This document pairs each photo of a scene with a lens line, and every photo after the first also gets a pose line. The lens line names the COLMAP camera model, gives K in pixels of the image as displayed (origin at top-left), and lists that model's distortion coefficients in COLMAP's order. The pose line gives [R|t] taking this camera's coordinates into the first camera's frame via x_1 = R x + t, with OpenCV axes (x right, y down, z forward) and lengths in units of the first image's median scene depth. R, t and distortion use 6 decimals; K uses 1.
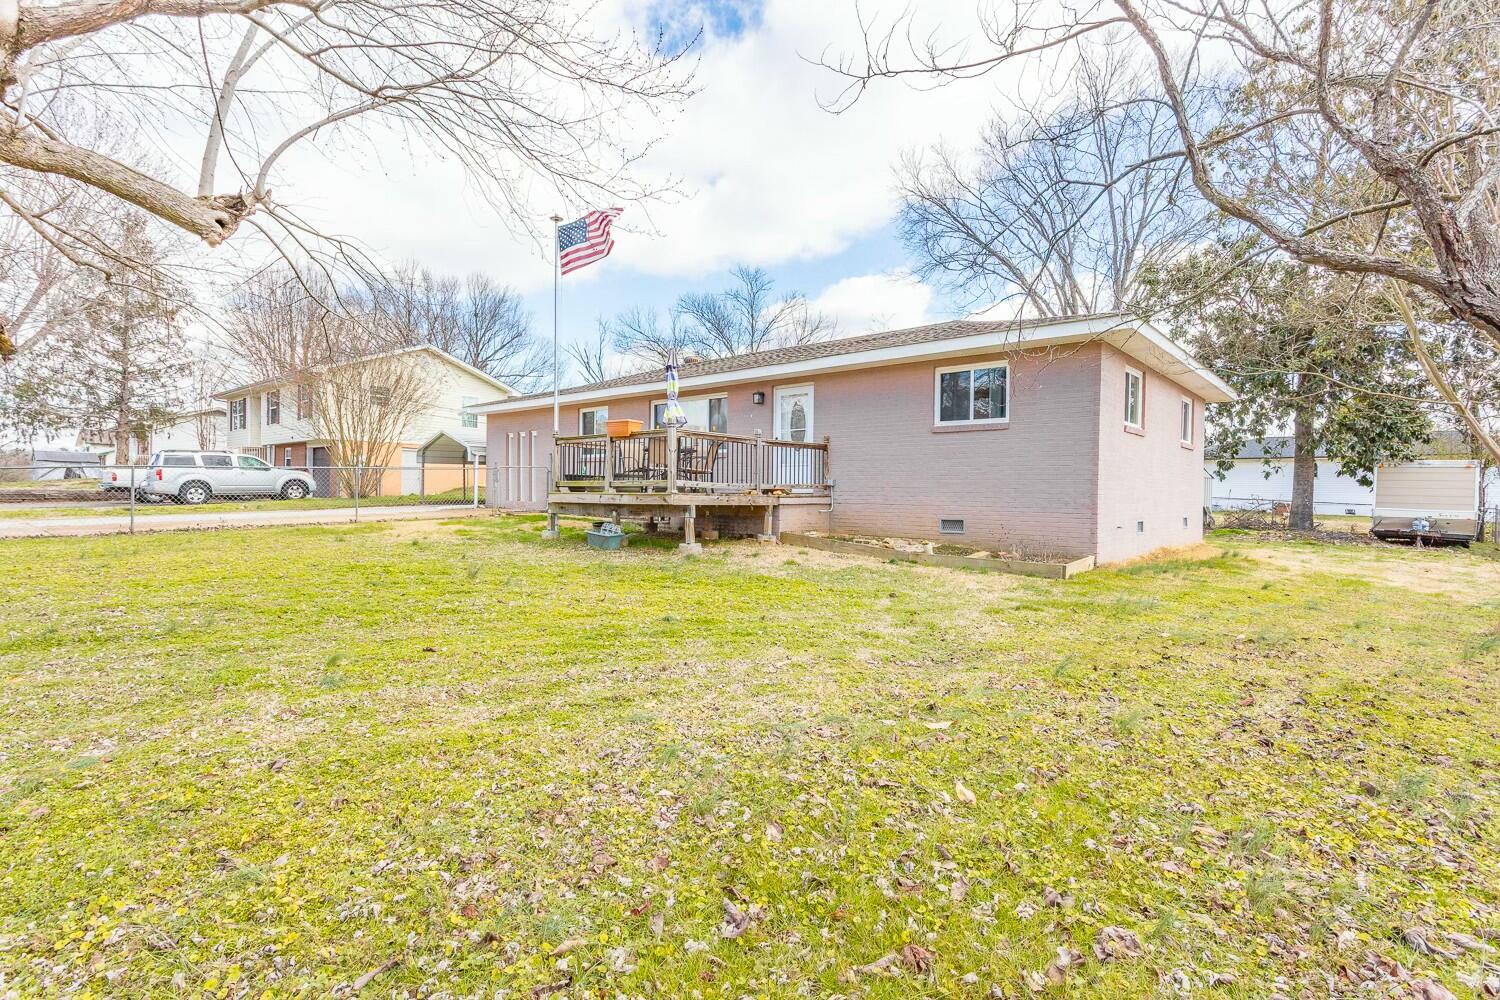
lens RADIAL K [[704.1, 0, 746.0], [0, 704.1, 501.1], [0, 0, 1]] dist [-0.000124, 0.001292]
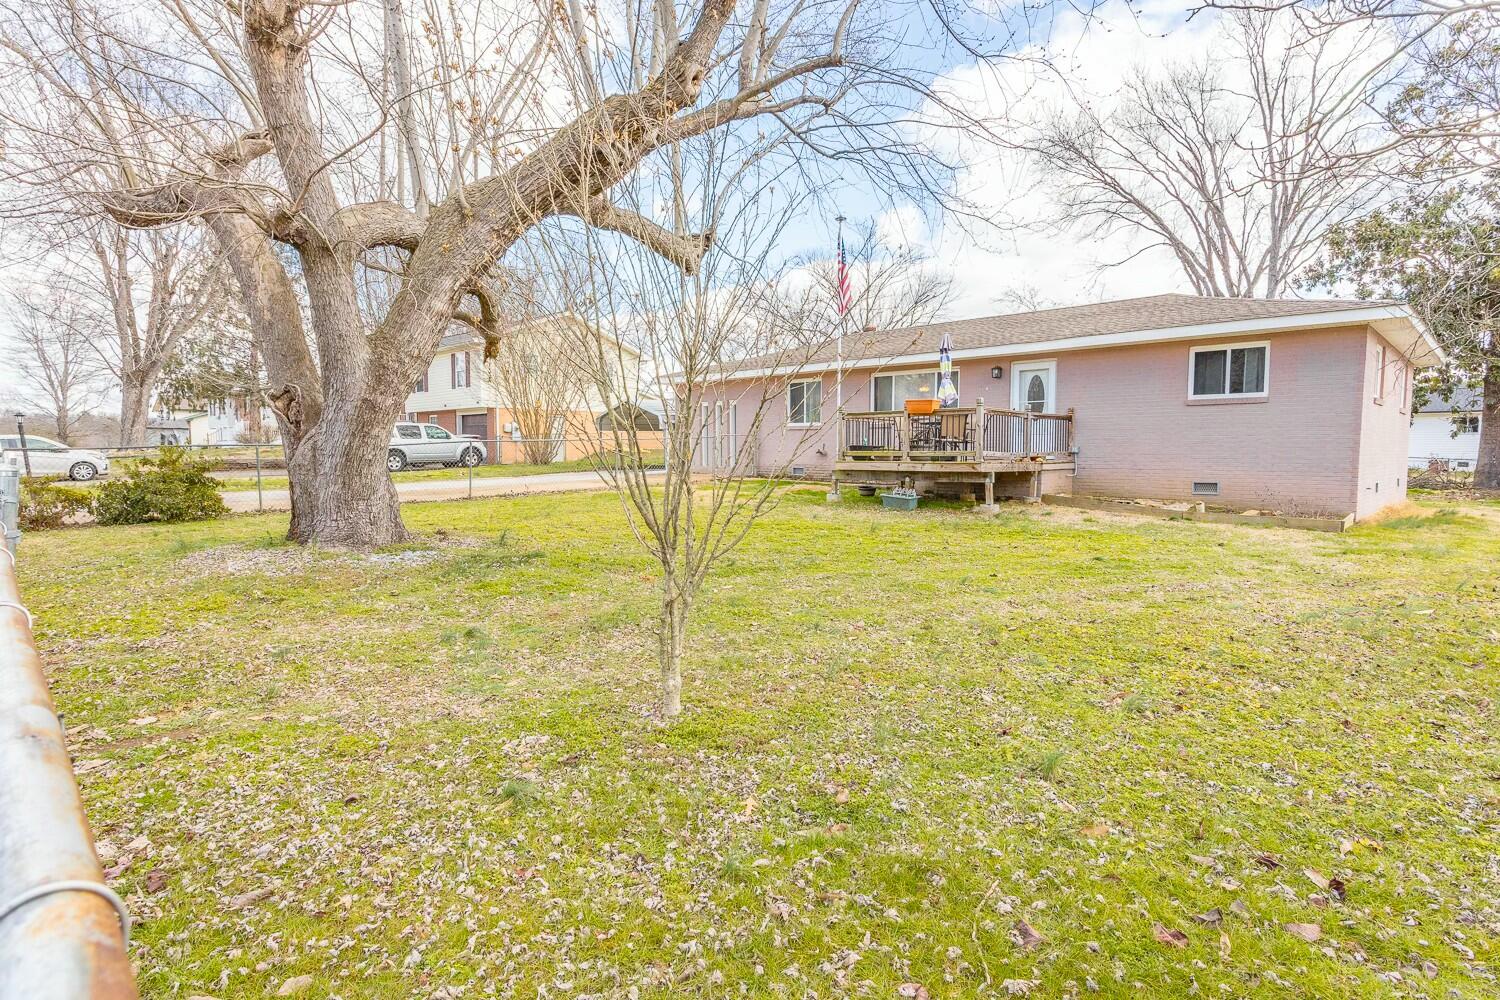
lens RADIAL K [[754.7, 0, 750.0], [0, 754.7, 500.0], [0, 0, 1]] dist [0.002523, 0.000120]
pose [[0.998268, -0.005158, -0.058598, -0.348051], [0.008125, 0.998691, 0.050500, -0.012239], [0.058261, -0.050888, 0.997004, -0.240555]]
